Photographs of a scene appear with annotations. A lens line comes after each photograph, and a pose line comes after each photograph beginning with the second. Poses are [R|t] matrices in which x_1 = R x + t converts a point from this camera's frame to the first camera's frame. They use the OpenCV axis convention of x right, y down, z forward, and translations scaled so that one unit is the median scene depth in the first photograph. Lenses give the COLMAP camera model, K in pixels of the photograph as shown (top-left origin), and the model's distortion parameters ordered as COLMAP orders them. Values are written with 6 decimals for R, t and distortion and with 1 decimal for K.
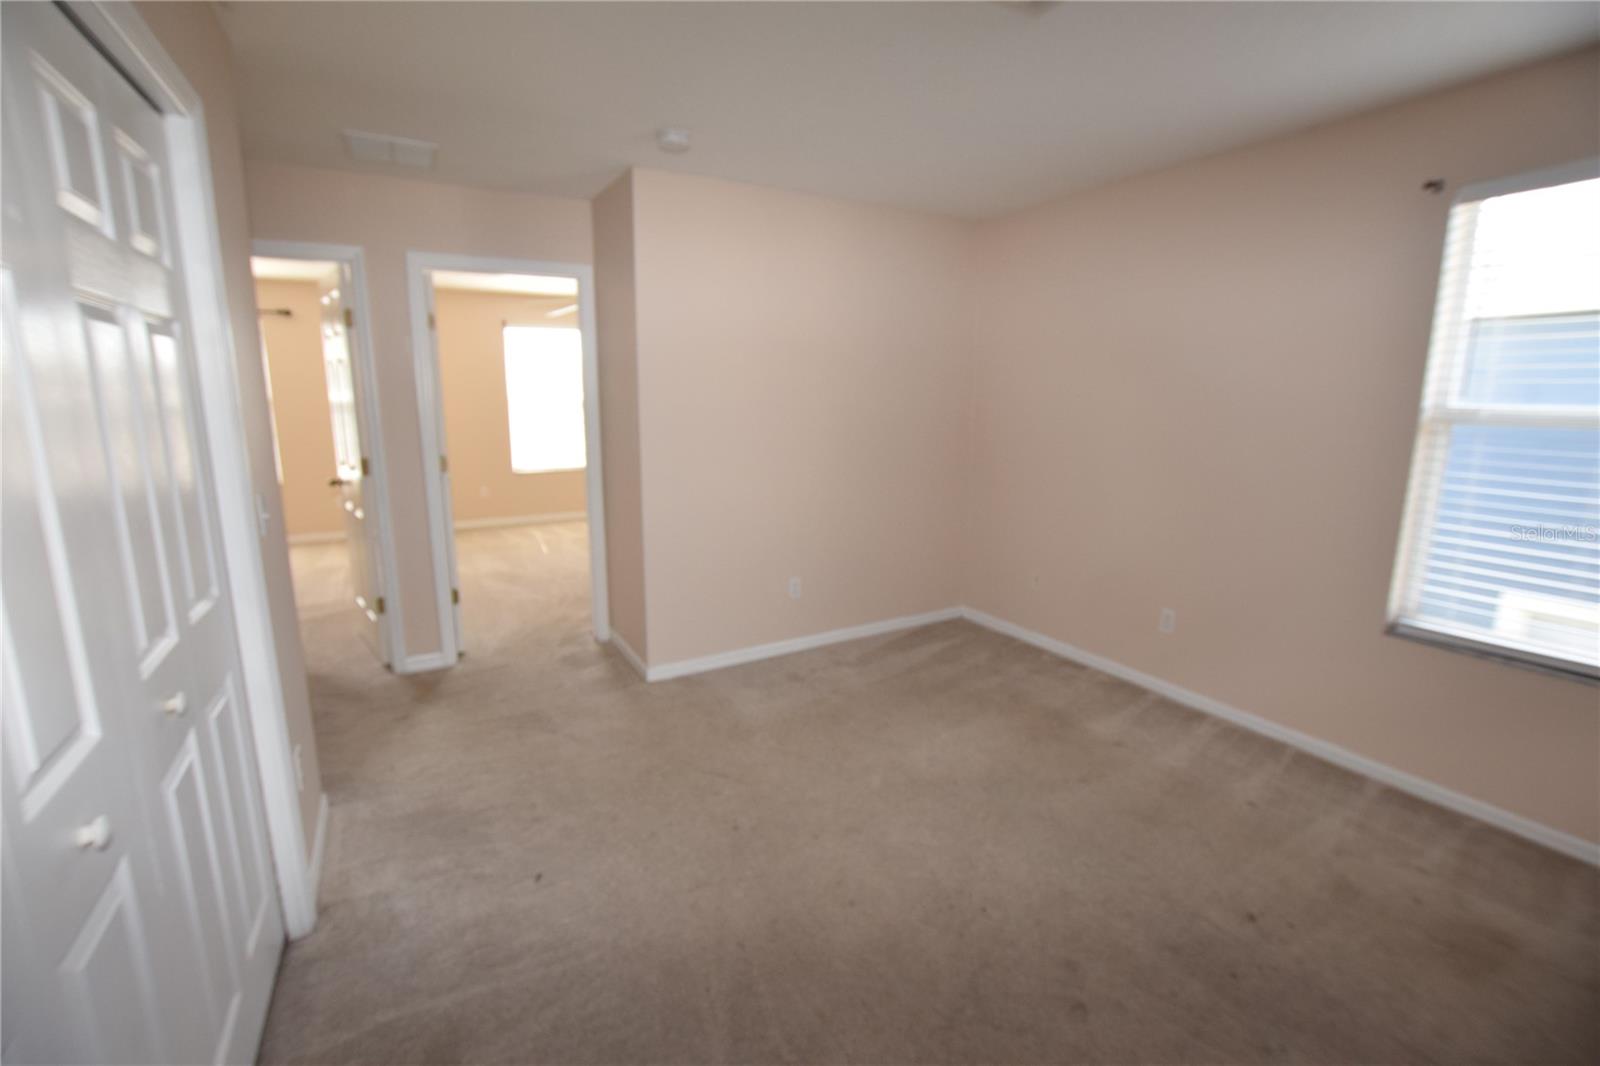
lens RADIAL K [[690.0, 0, 800.0], [0, 690.0, 533.0], [0, 0, 1]] dist [-0.020492, 0.000478]
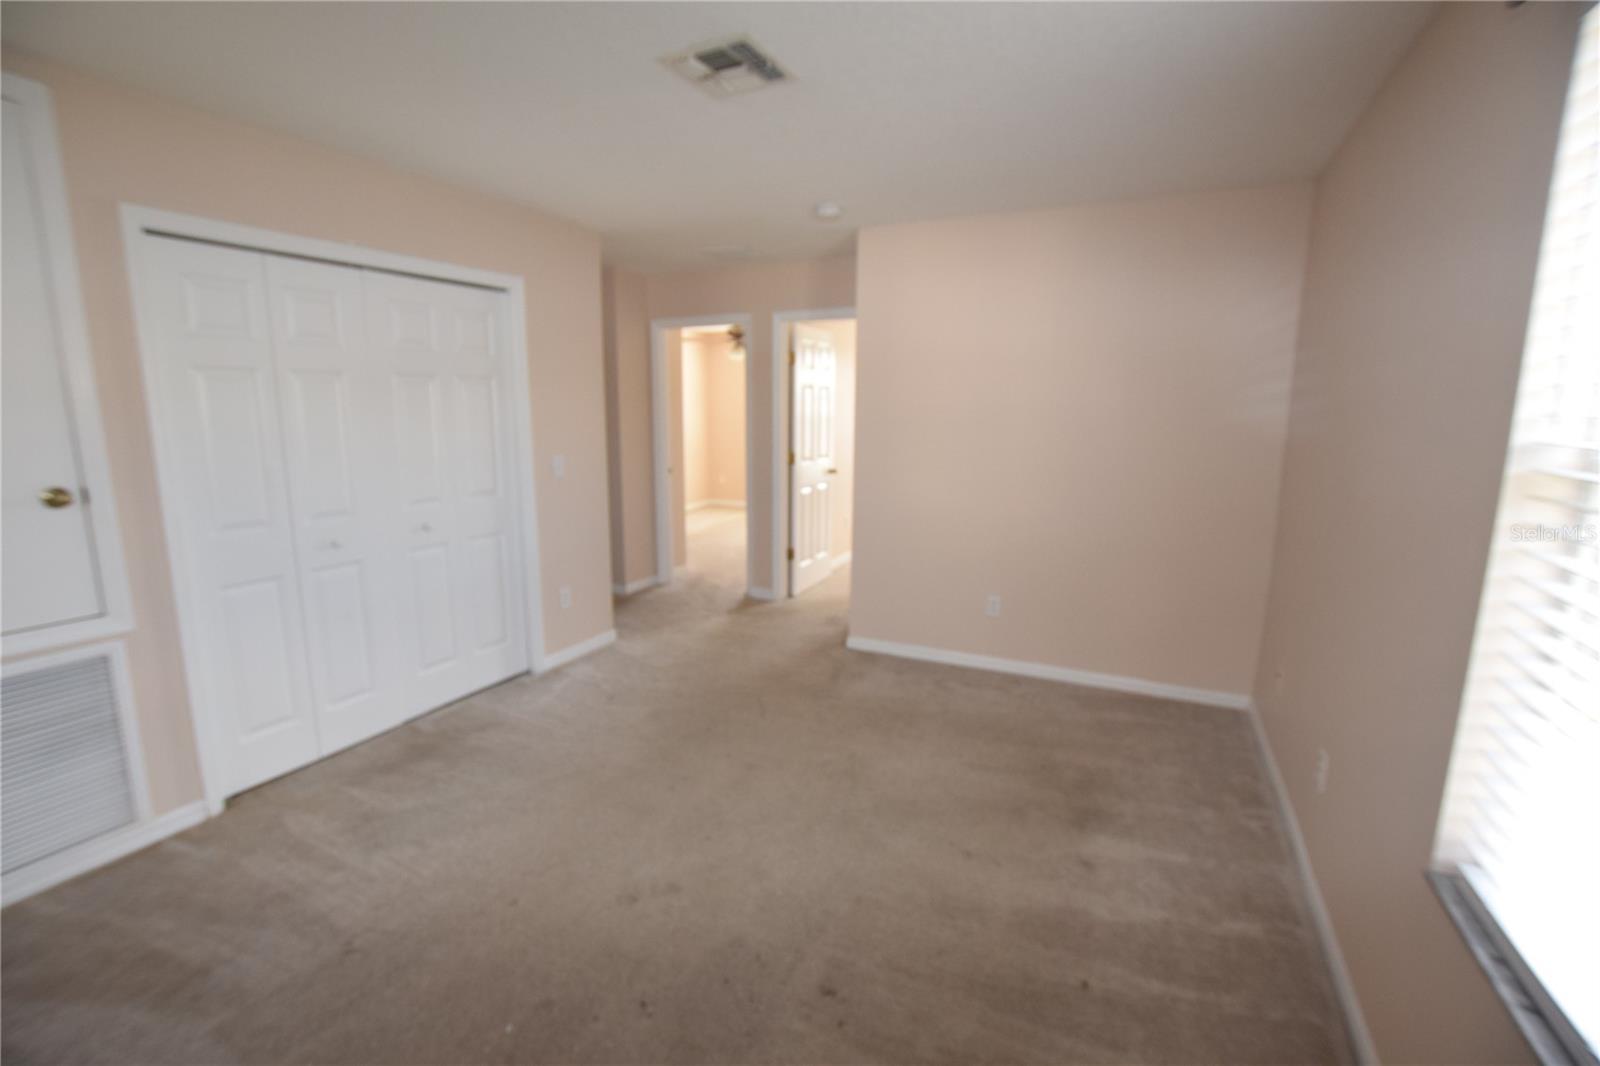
lens RADIAL K [[694.2, 0, 800.0], [0, 694.2, 533.0], [0, 0, 1]] dist [-0.023421, 0.000393]
pose [[0.568278, 0.149812, -0.809084, 0.783222], [-0.168900, 0.983586, 0.063492, -0.049270], [0.805315, 0.100574, 0.584254, 0.231647]]
